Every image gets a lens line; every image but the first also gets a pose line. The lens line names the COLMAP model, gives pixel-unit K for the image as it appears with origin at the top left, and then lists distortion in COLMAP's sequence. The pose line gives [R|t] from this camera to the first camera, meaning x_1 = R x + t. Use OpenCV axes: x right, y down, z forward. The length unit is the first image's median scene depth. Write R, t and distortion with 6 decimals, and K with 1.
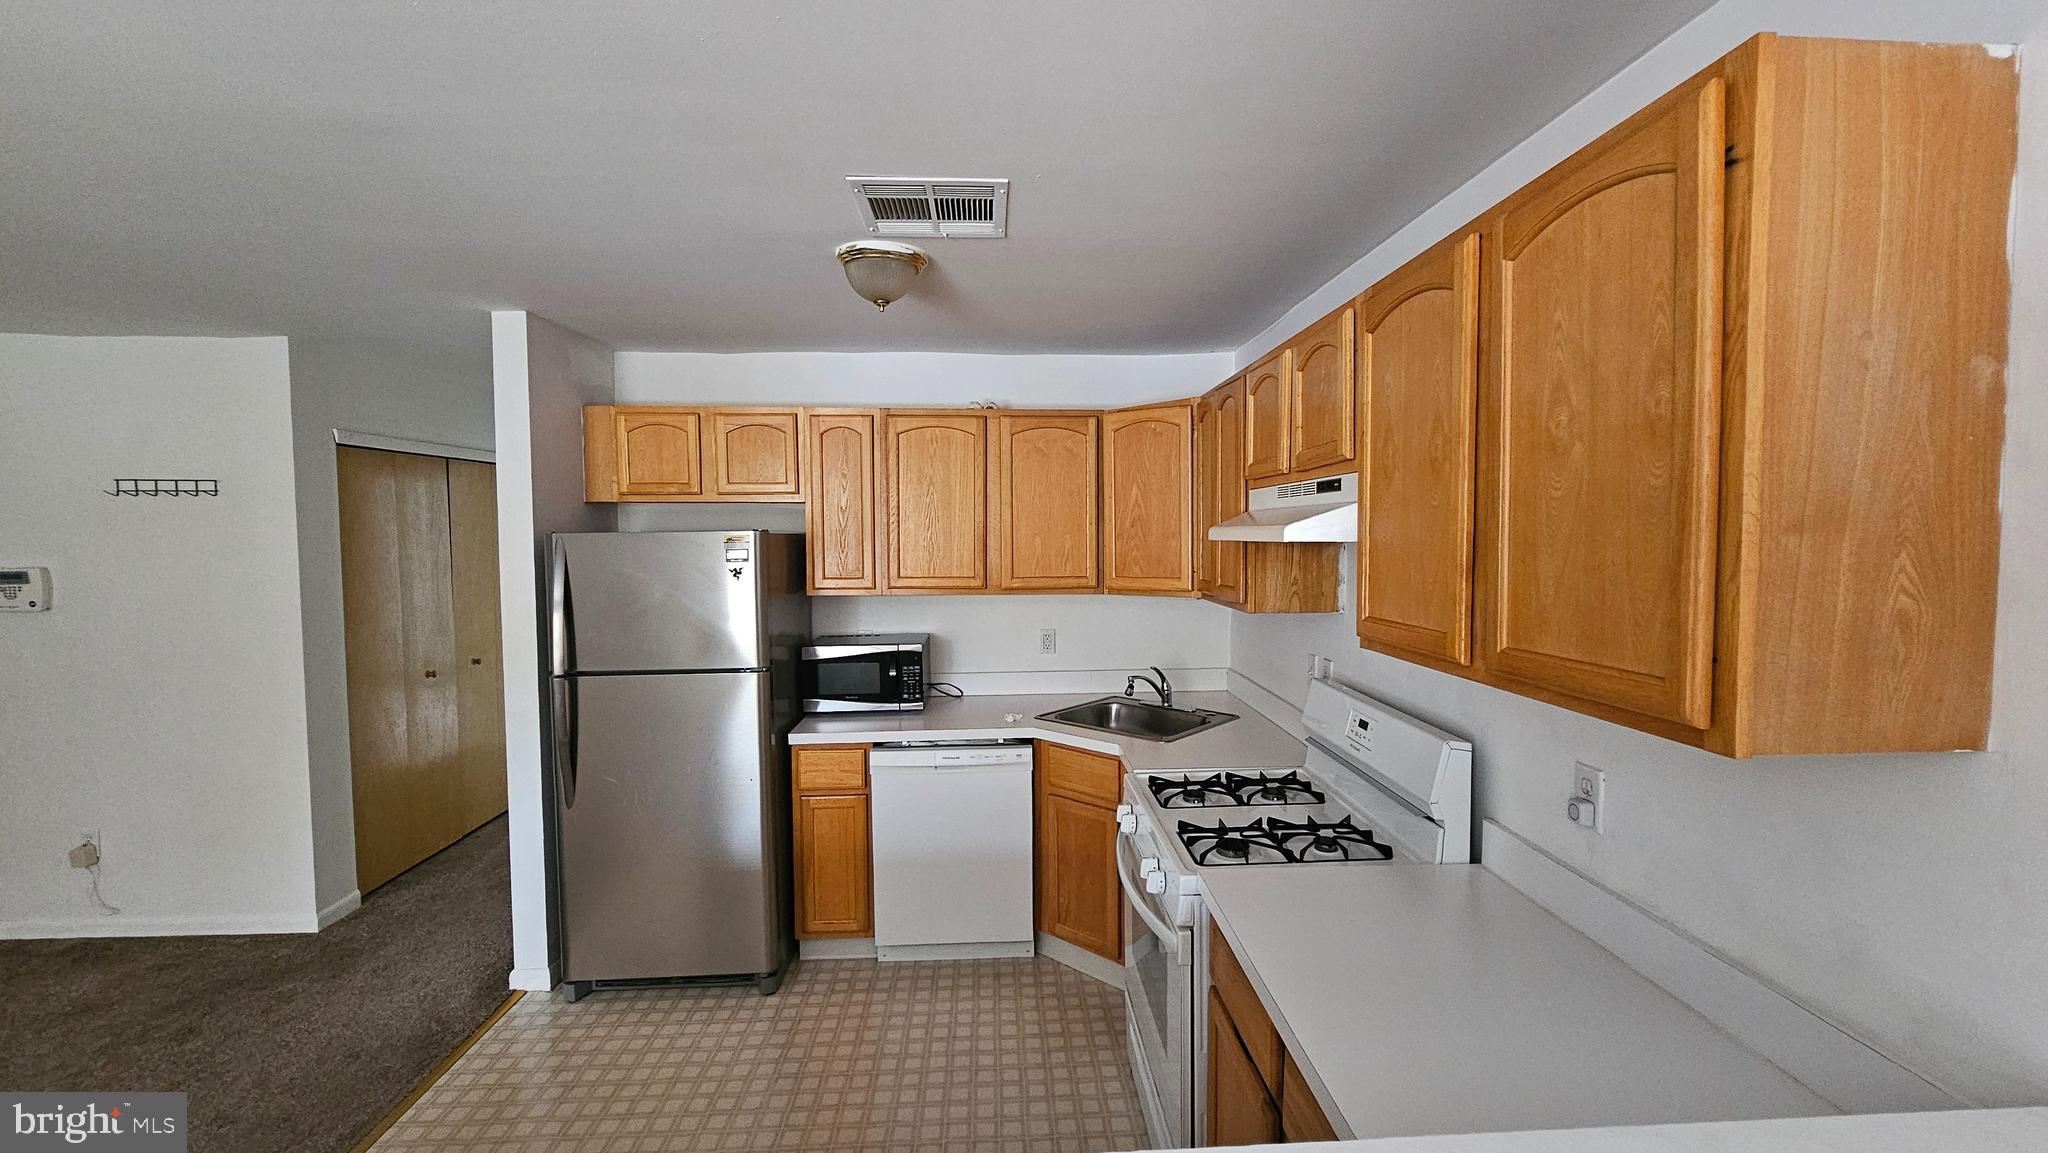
lens RADIAL K [[831.5, 0, 1032.9], [0, 831.5, 570.5], [0, 0, 1]] dist [-0.003324, -0.000918]
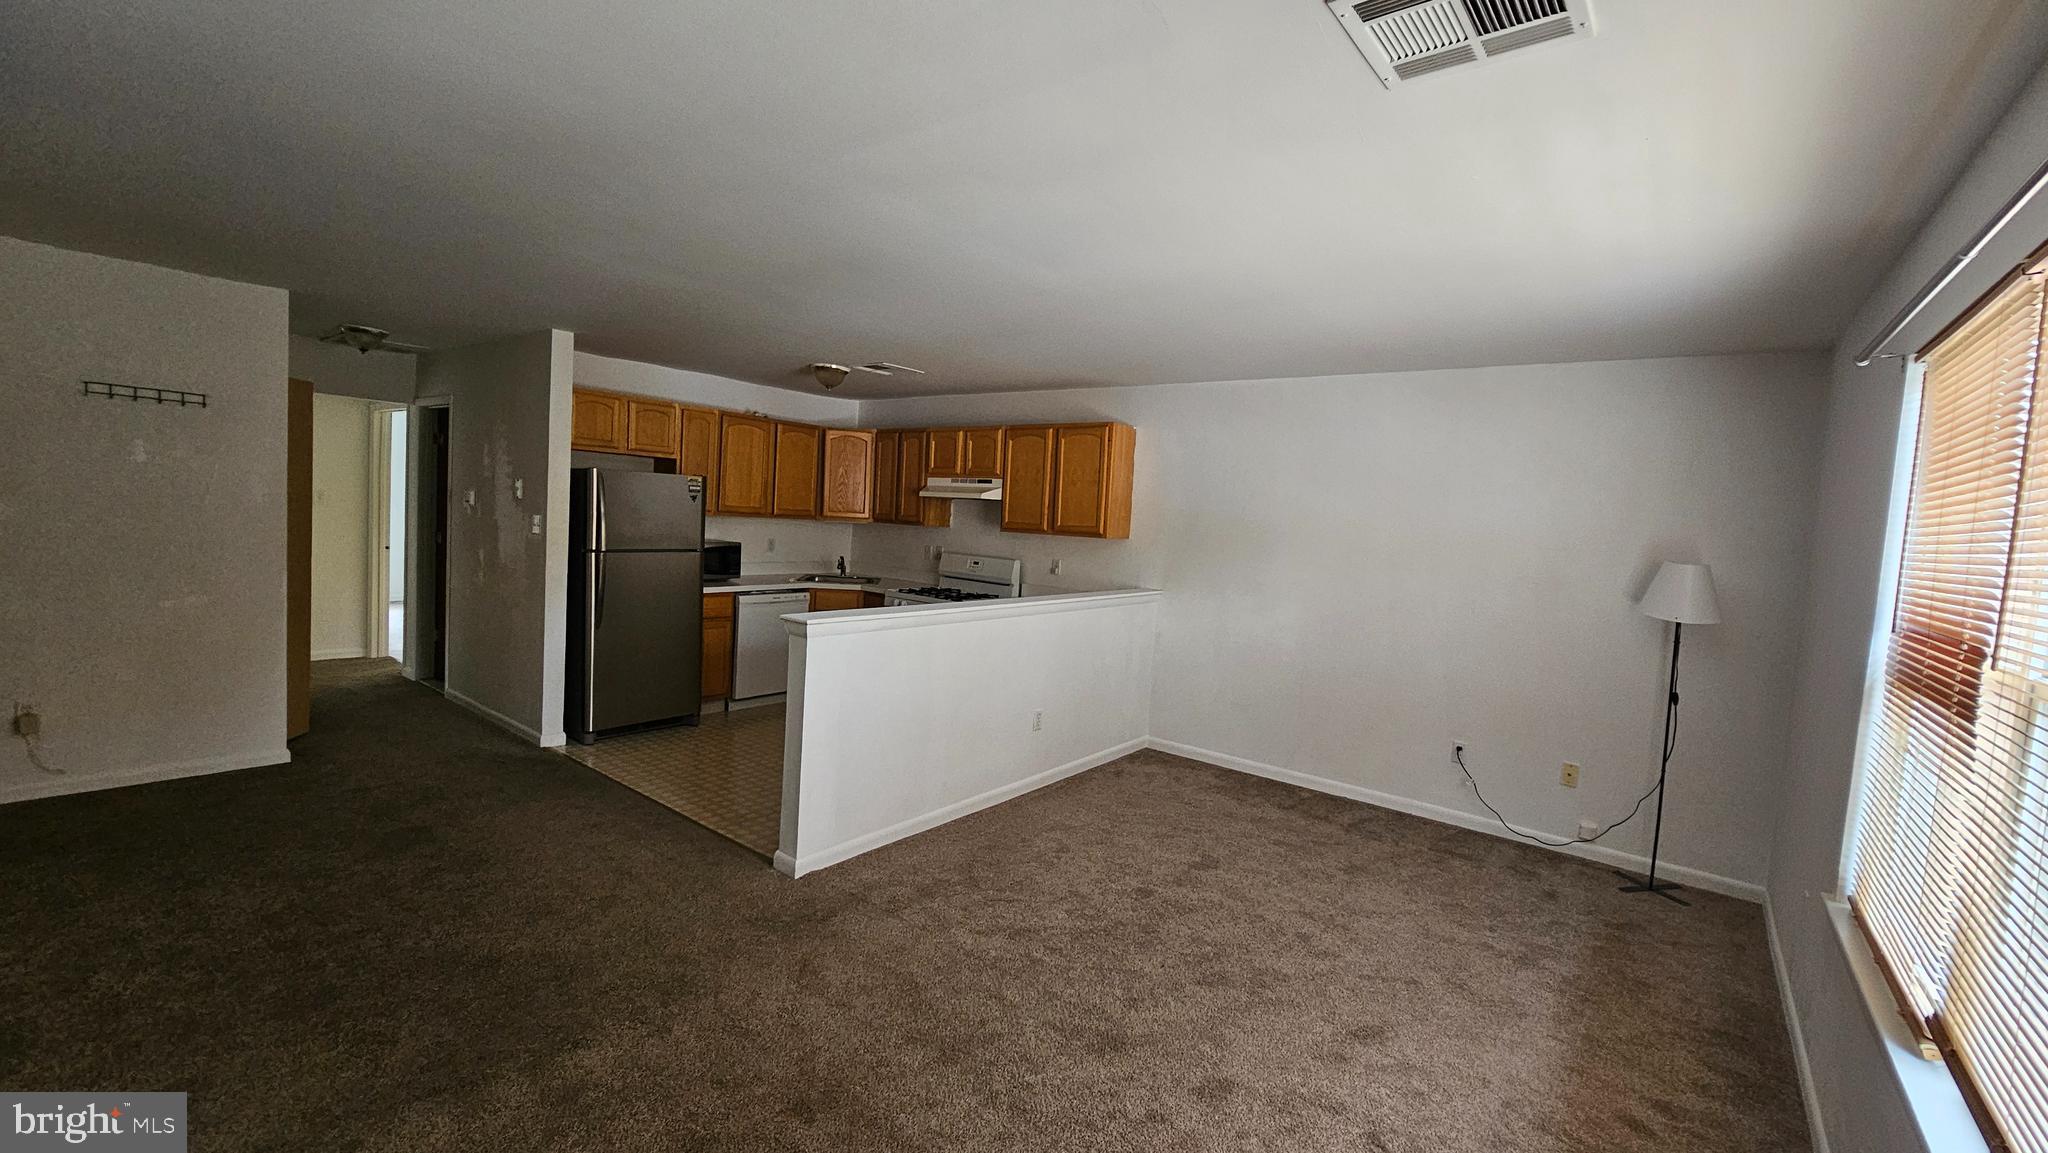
lens RADIAL K [[831.5, 0, 1032.9], [0, 831.5, 570.5], [0, 0, 1]] dist [-0.003324, -0.000918]
pose [[0.654995, -0.005820, 0.755610, -1.133491], [-0.025263, 0.999243, 0.029595, 0.081290], [-0.755210, -0.038474, 0.654352, -0.715815]]
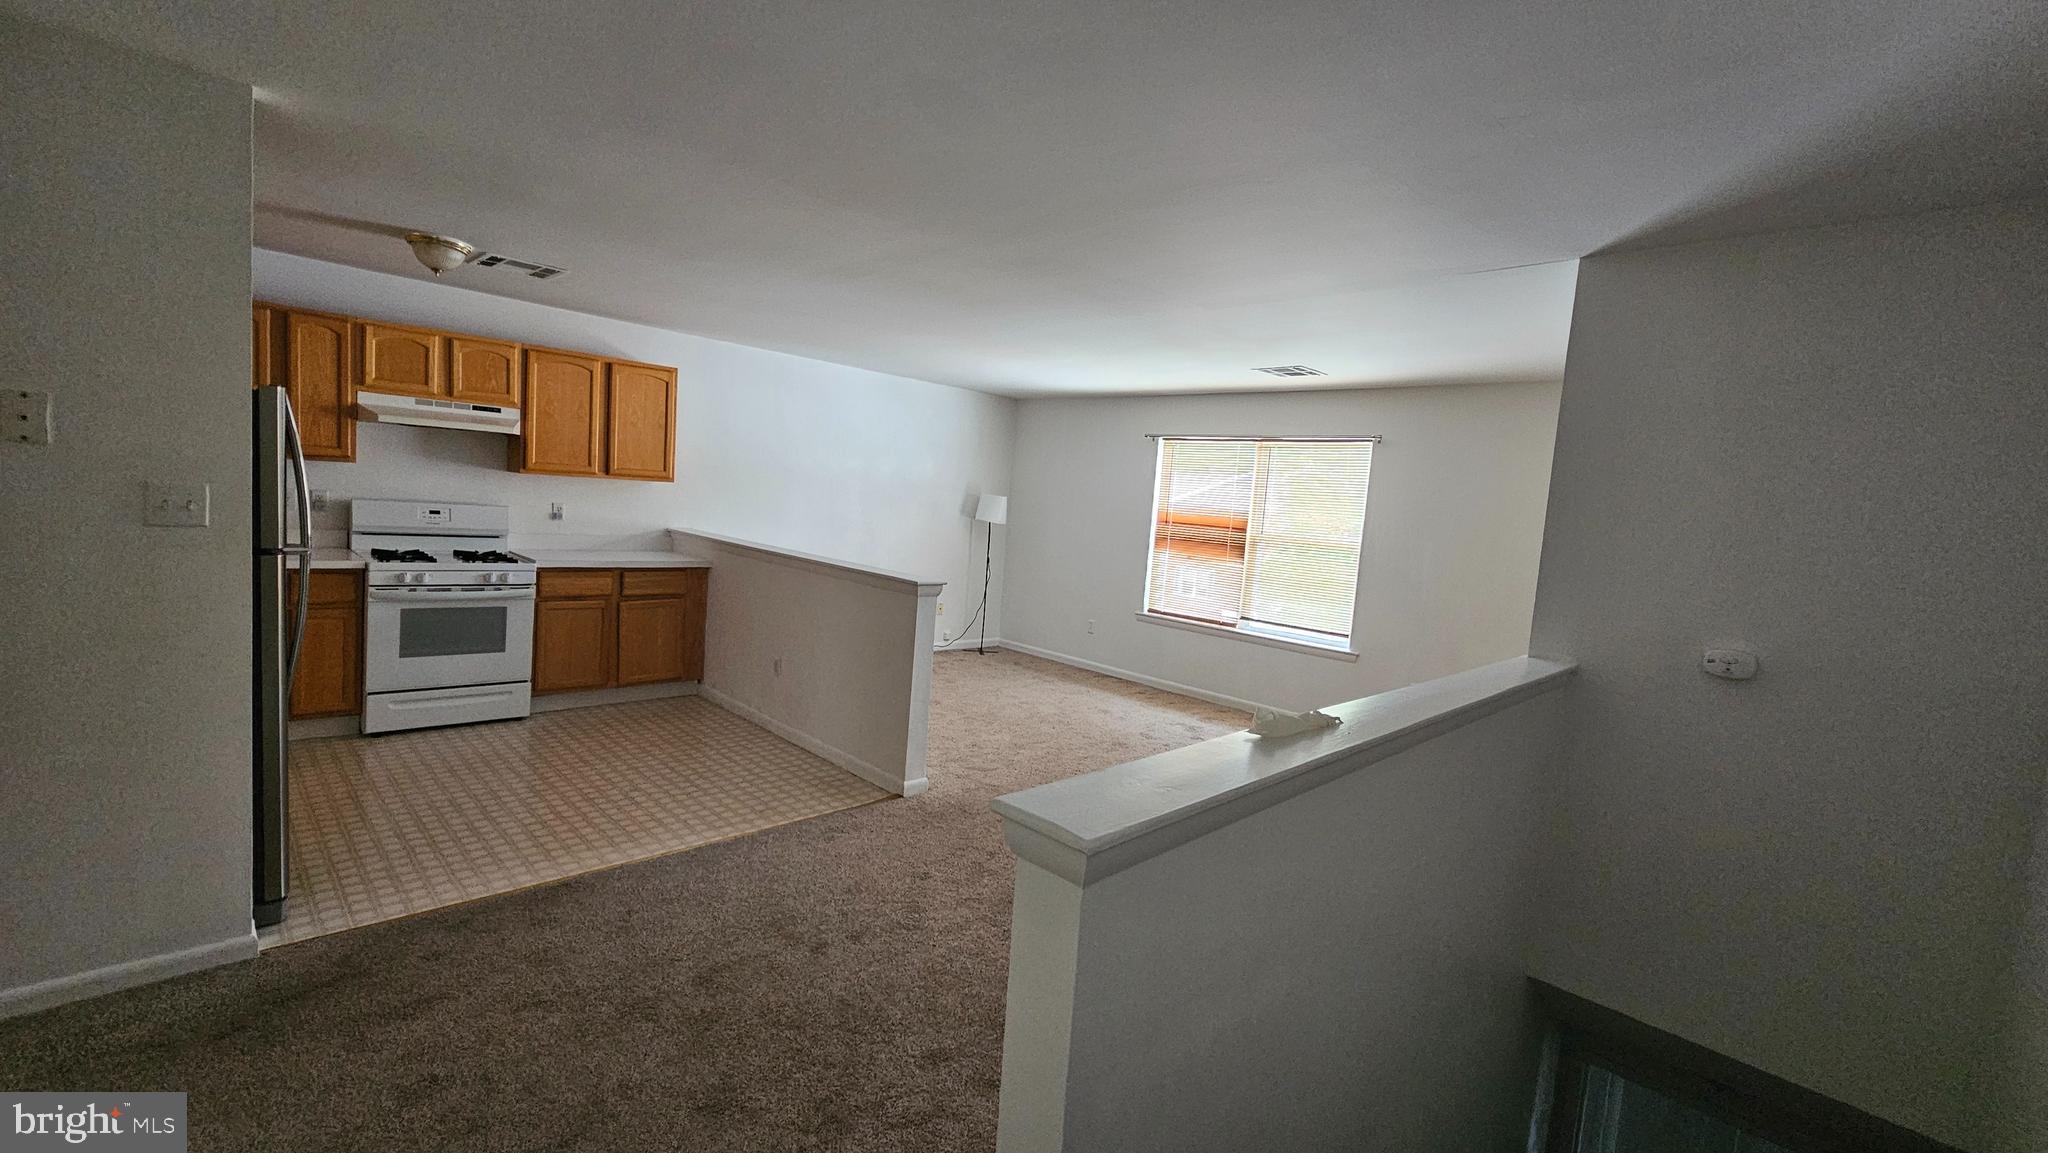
lens RADIAL K [[831.5, 0, 1032.9], [0, 831.5, 570.5], [0, 0, 1]] dist [-0.003324, -0.000918]
pose [[-0.675412, -0.118019, 0.727936, -1.555287], [-0.047638, 0.992032, 0.116636, 0.005134], [-0.735901, 0.044100, -0.675652, 0.901327]]
